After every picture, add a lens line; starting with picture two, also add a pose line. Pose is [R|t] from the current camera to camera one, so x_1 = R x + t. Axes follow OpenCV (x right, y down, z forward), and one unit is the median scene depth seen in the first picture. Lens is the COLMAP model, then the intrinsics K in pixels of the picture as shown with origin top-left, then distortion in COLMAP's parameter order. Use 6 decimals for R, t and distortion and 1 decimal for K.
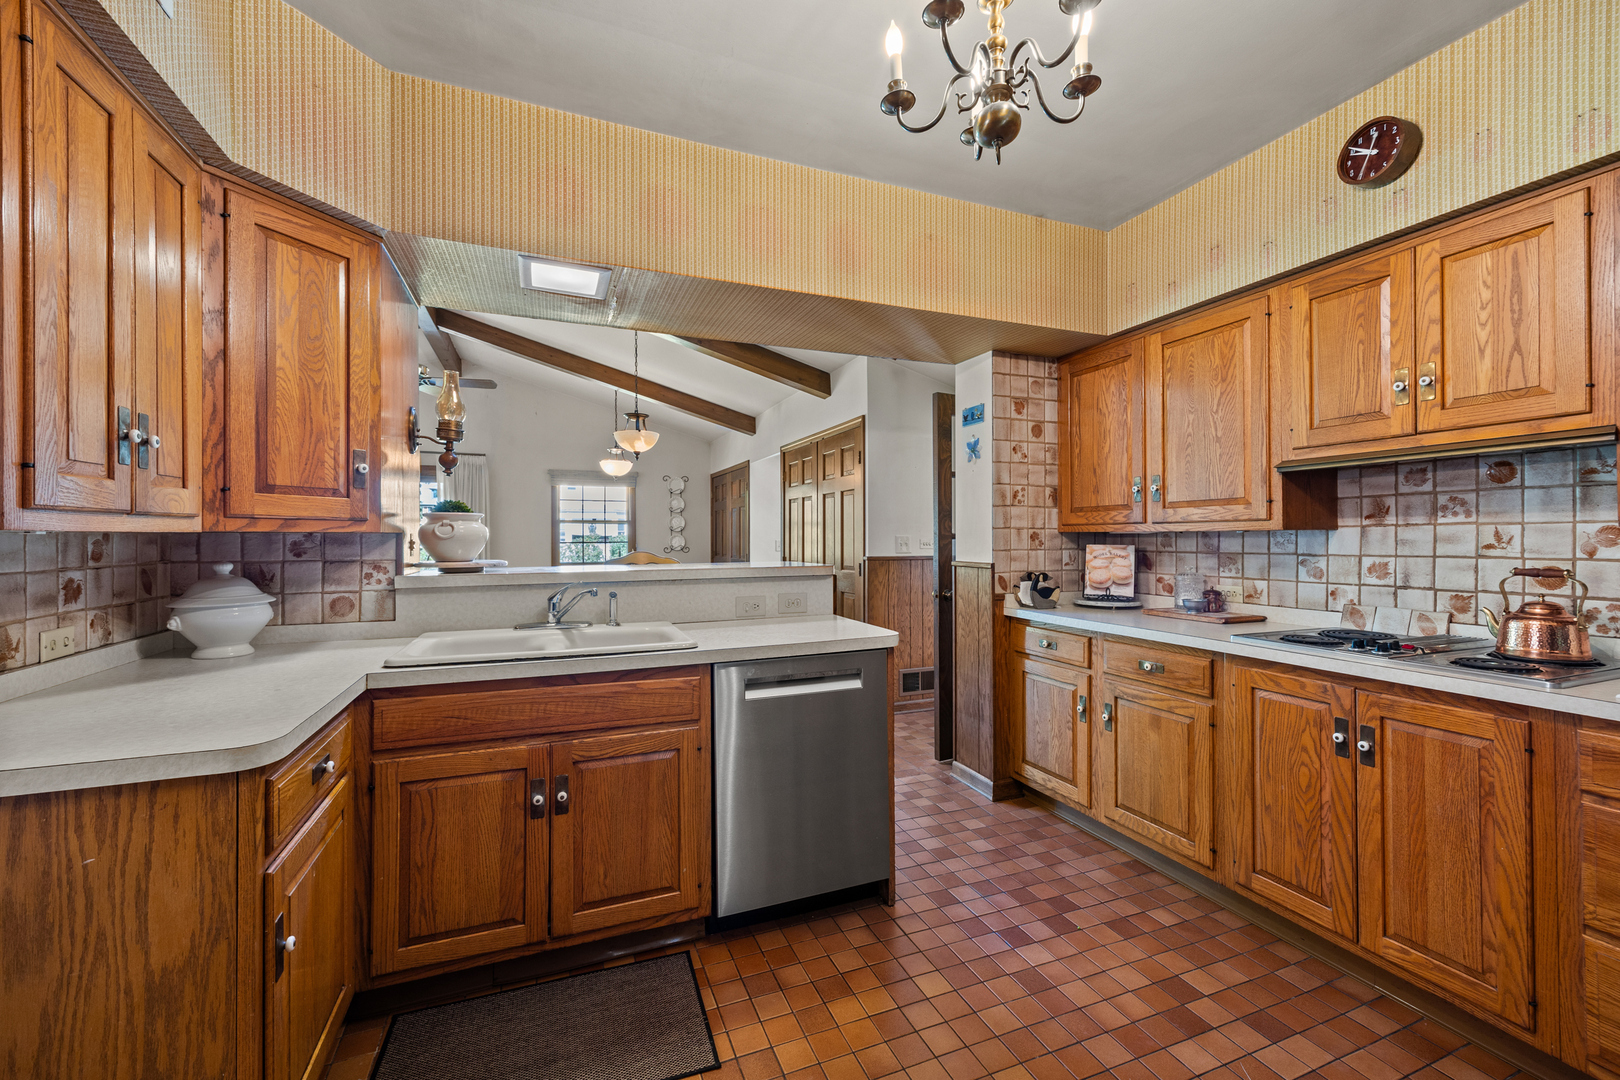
lens RADIAL K [[664.2, 0, 813.5], [0, 664.2, 541.4], [0, 0, 1]] dist [0.007090, -0.000932]
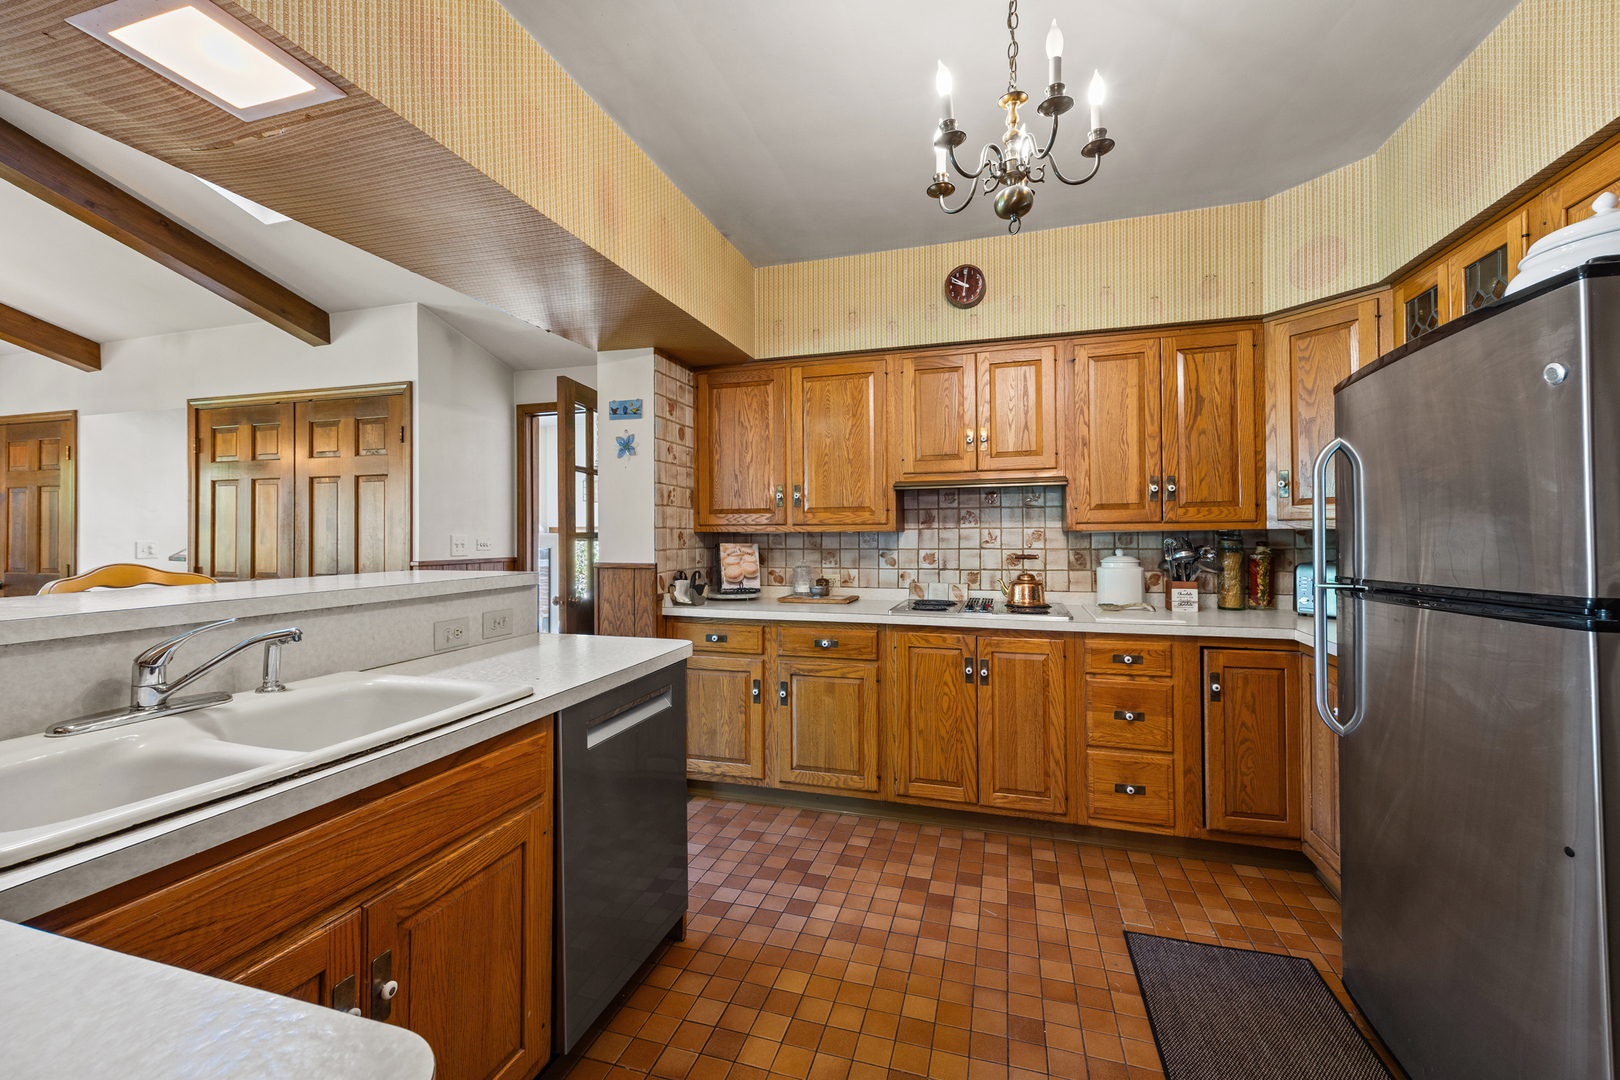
lens RADIAL K [[664.2, 0, 810.6], [0, 664.2, 533.0], [0, 0, 1]] dist [0.007090, -0.000932]
pose [[0.620542, 0.002305, 0.784170, -0.486477], [0.006184, 0.999950, -0.007833, -0.004117], [-0.784149, 0.009710, 0.620496, 0.283011]]
